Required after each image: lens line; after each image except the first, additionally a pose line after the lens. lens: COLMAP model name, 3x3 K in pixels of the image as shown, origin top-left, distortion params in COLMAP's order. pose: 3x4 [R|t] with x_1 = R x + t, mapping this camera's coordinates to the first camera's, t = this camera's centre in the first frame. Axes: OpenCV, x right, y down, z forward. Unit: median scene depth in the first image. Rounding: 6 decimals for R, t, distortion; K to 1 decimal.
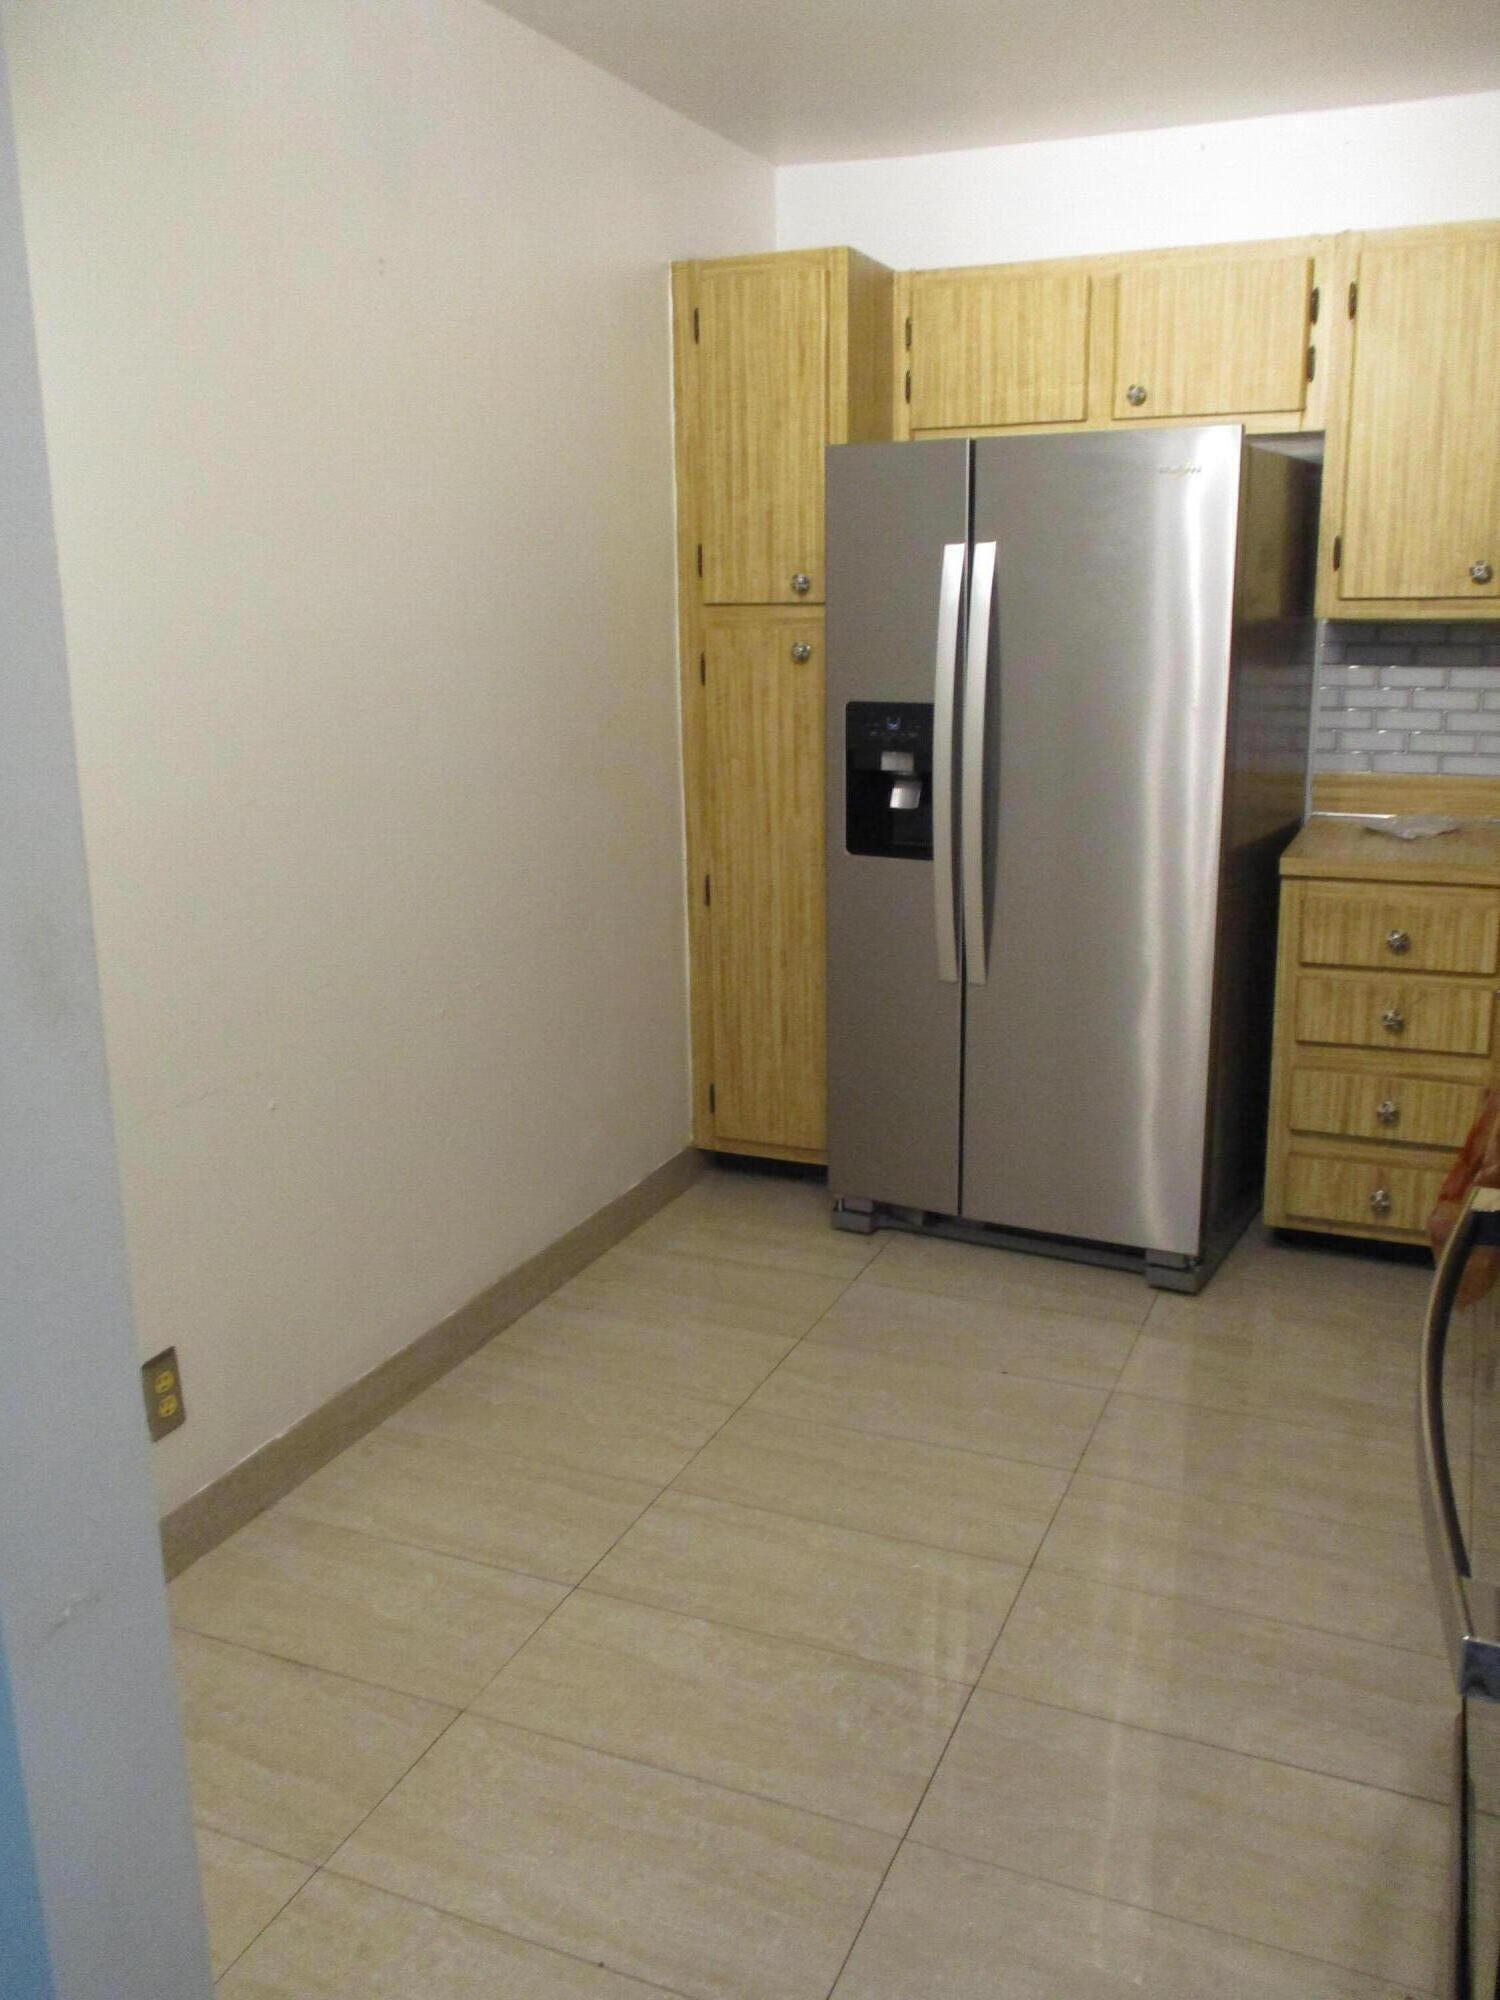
lens RADIAL K [[1663.7, 0, 750.0], [0, 1663.7, 1000.0], [0, 0, 1]] dist [-0.030605, 0.019326]
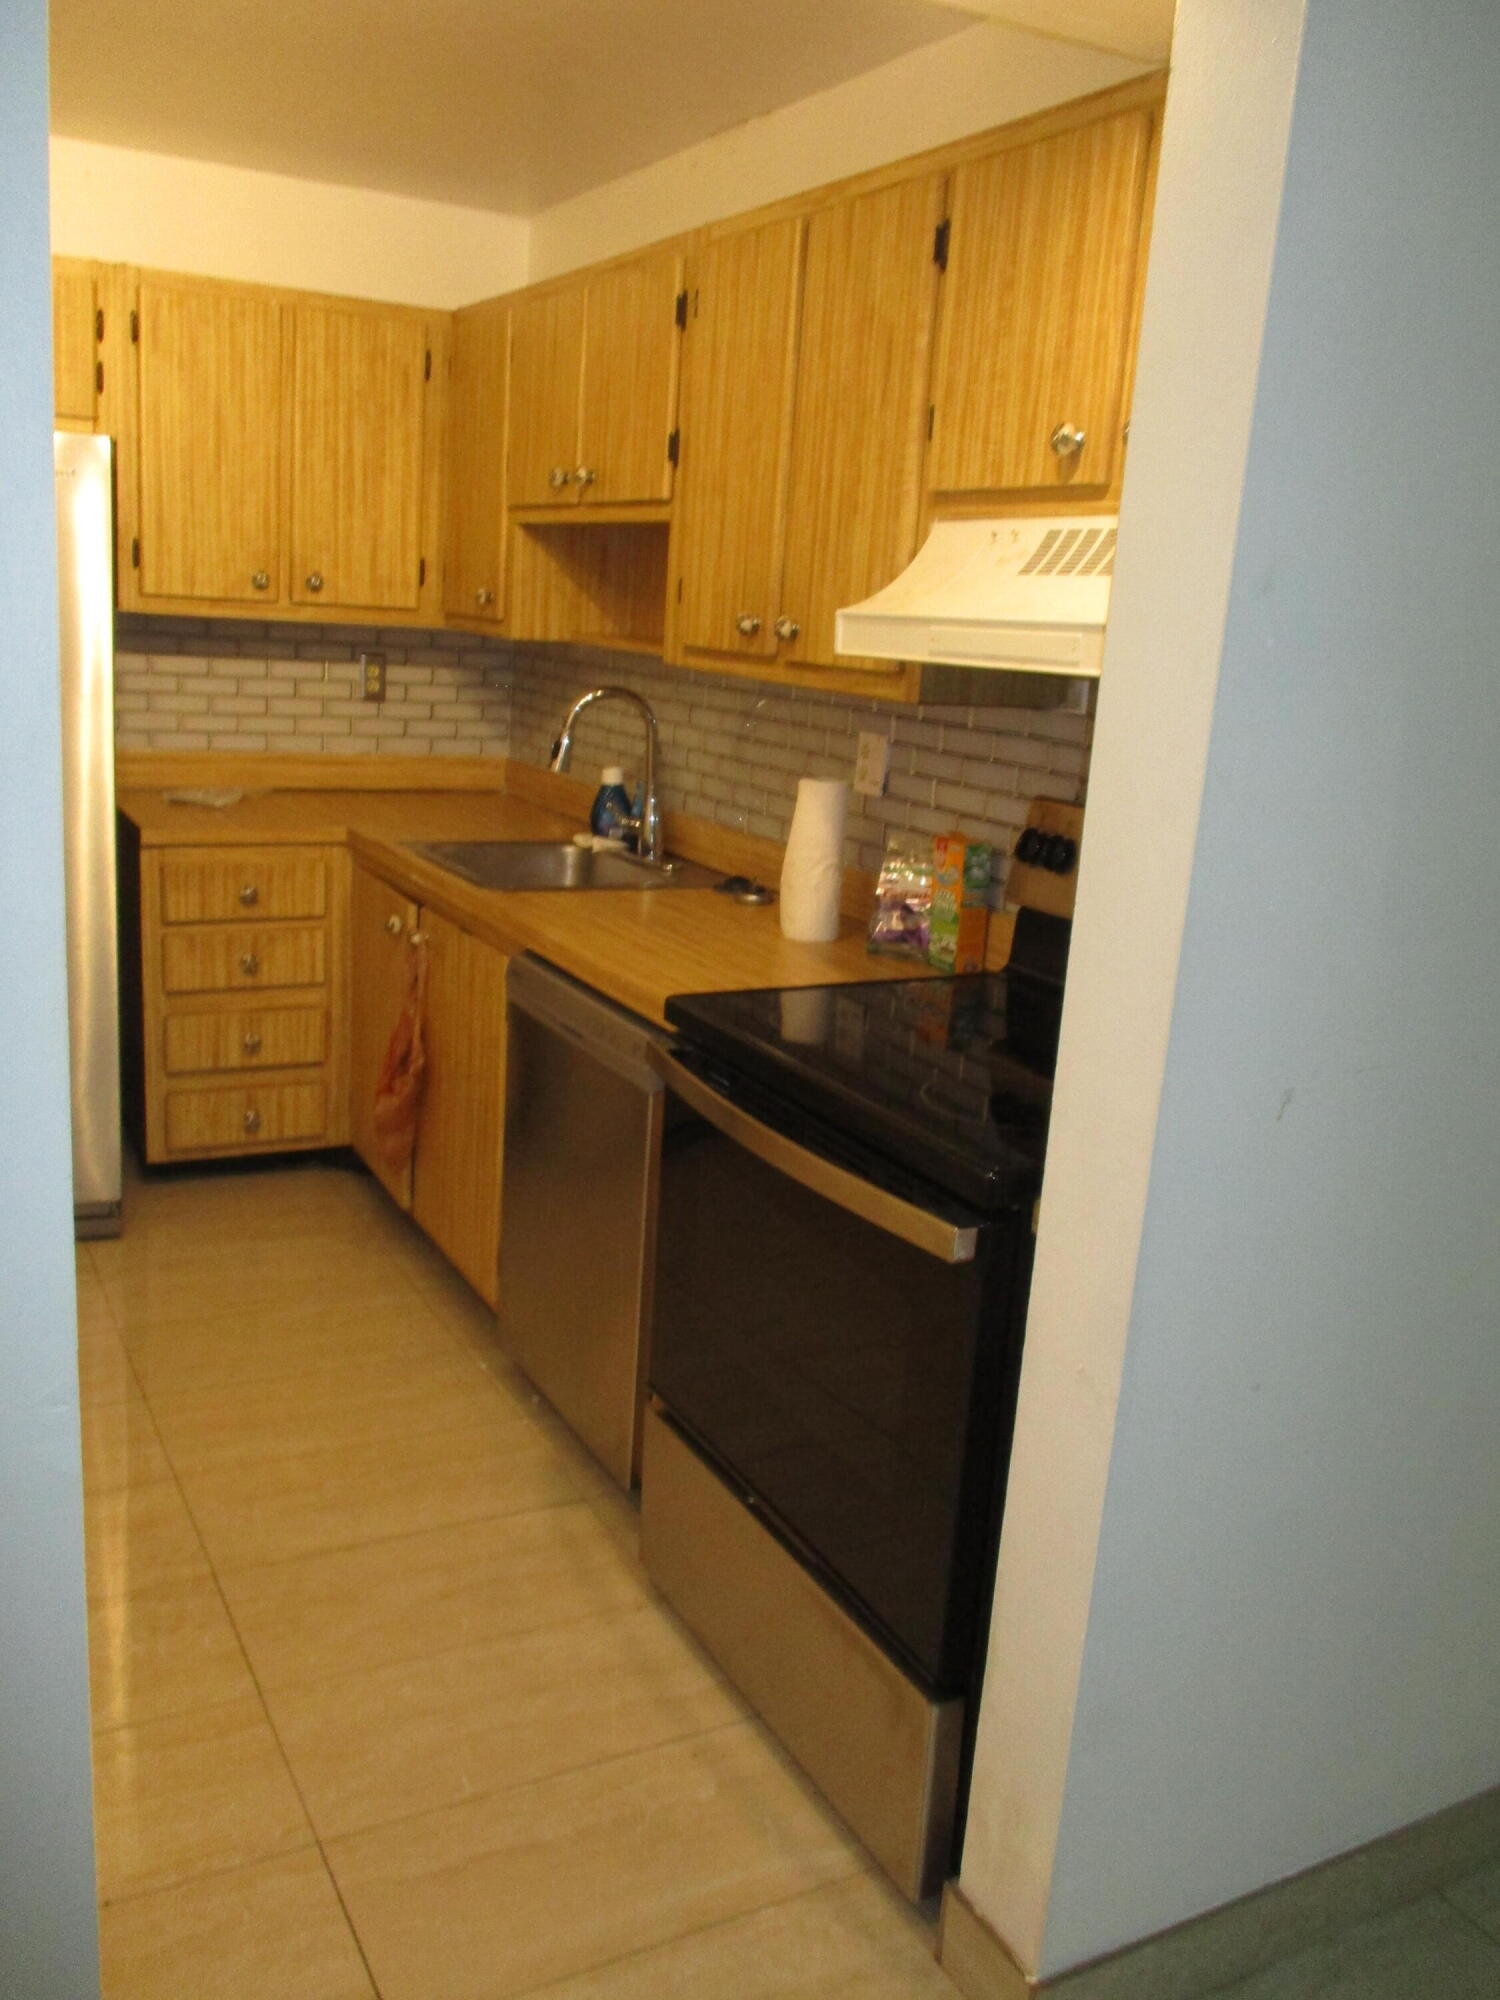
lens RADIAL K [[1660.6, 0, 750.0], [0, 1660.6, 1000.0], [0, 0, 1]] dist [-0.025999, 0.005390]
pose [[0.612377, -0.128529, 0.780048, -0.295541], [0.111559, 0.990871, 0.075686, -0.010714], [-0.782655, 0.040673, 0.621126, 0.001250]]
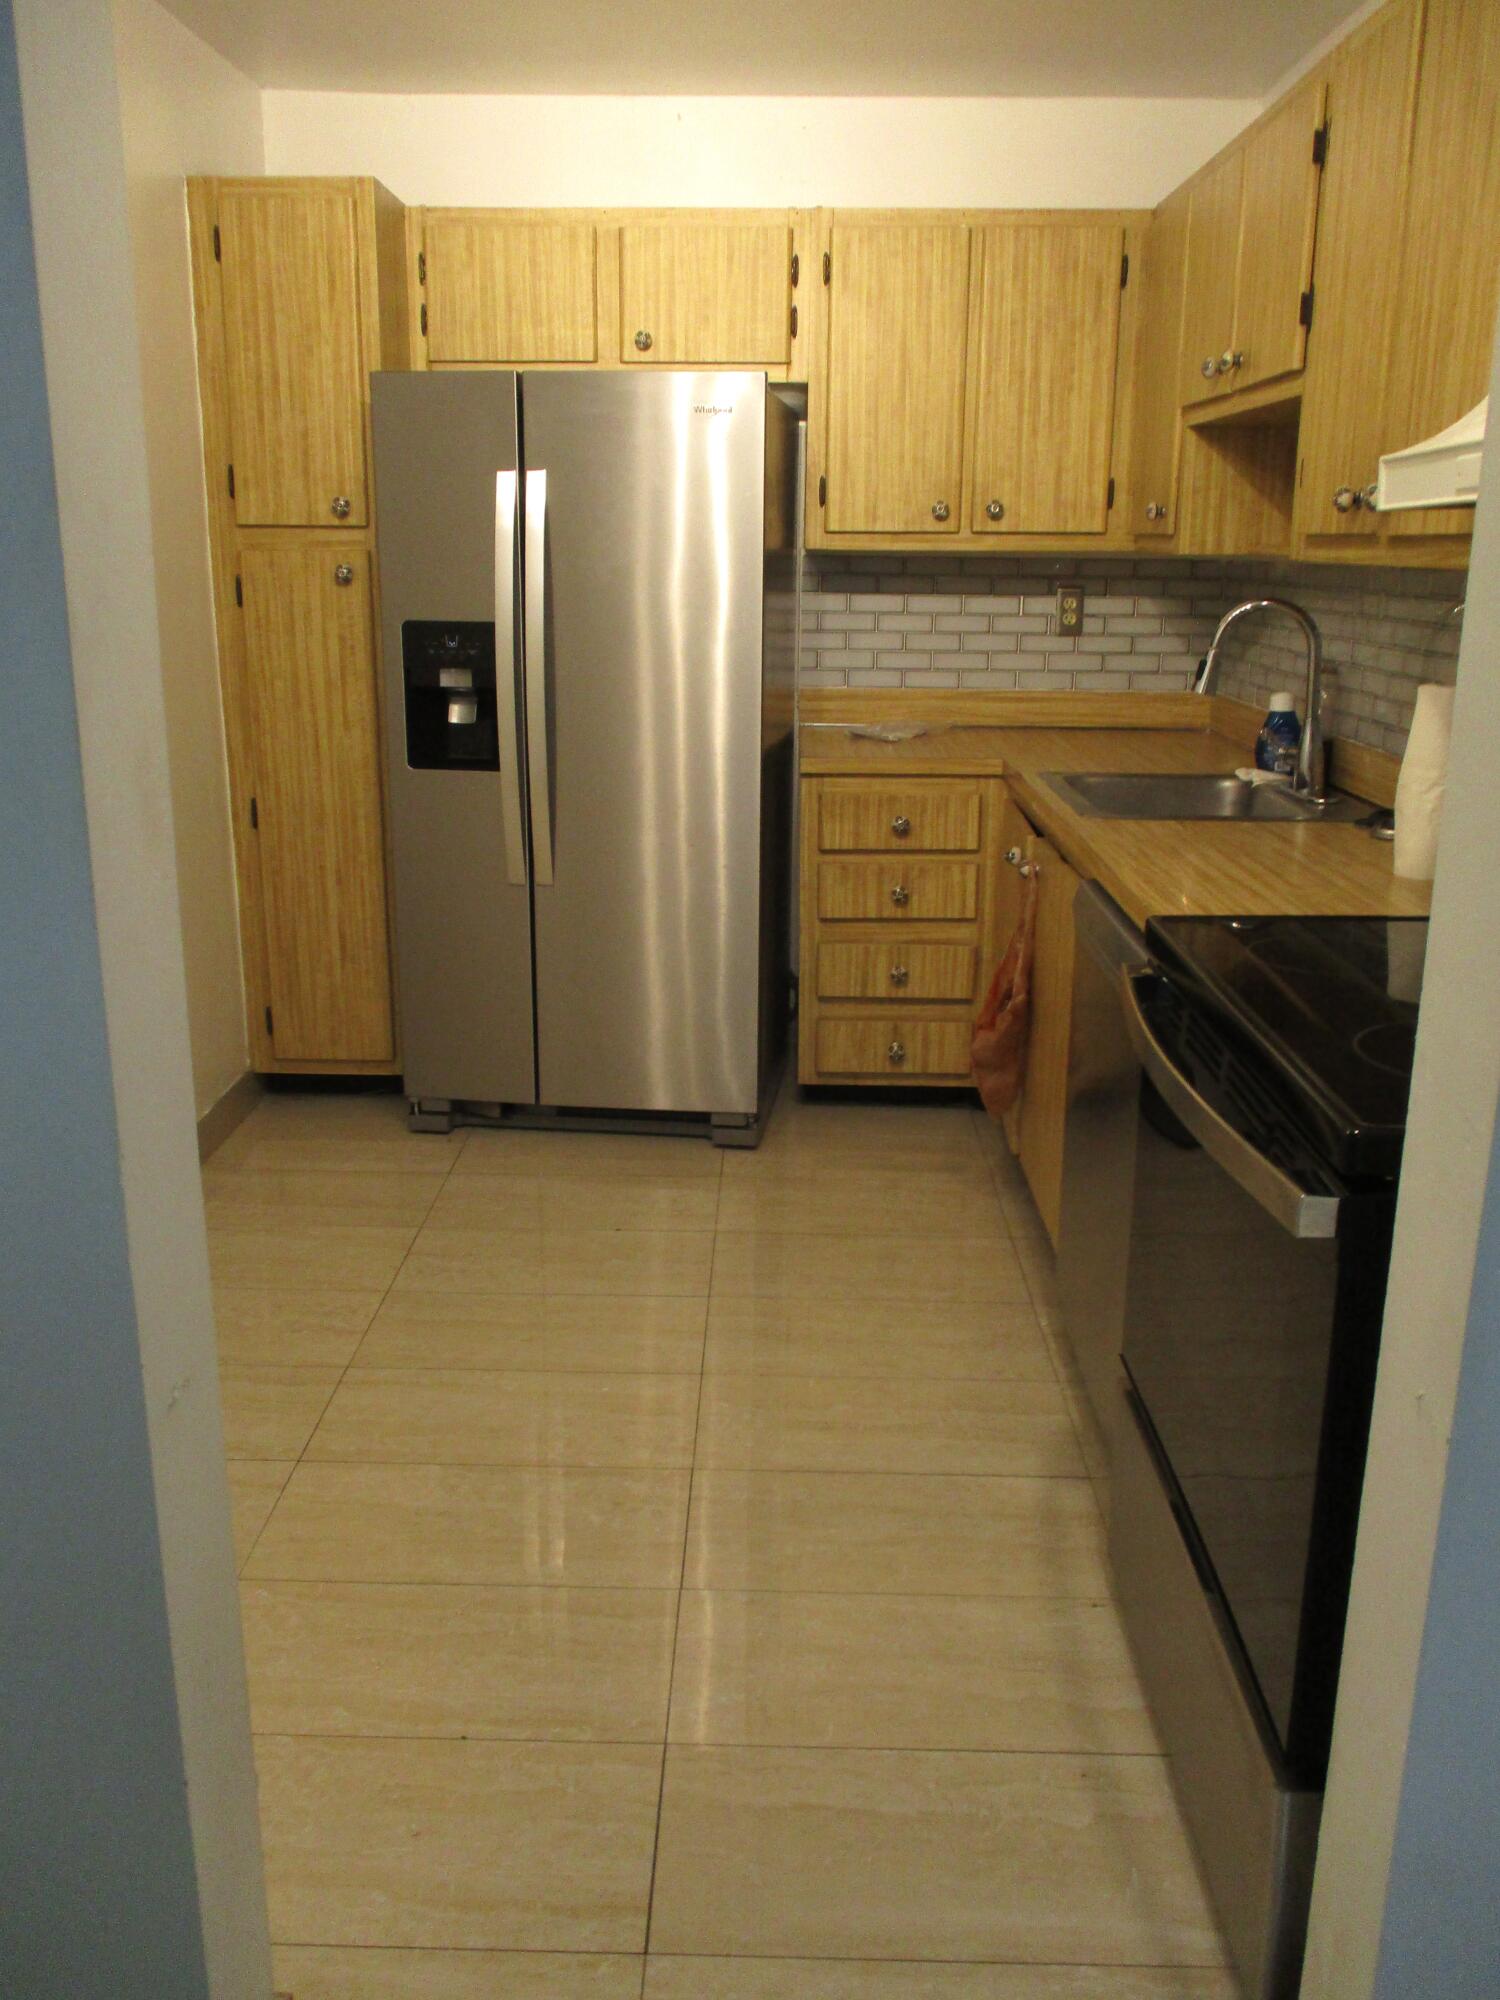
lens RADIAL K [[1660.6, 0, 750.0], [0, 1660.6, 1000.0], [0, 0, 1]] dist [-0.025999, 0.005390]
pose [[0.925400, -0.079725, 0.370510, -0.143324], [0.069743, 0.996751, 0.040285, 0.030391], [-0.372518, -0.011440, 0.927954, -0.047078]]
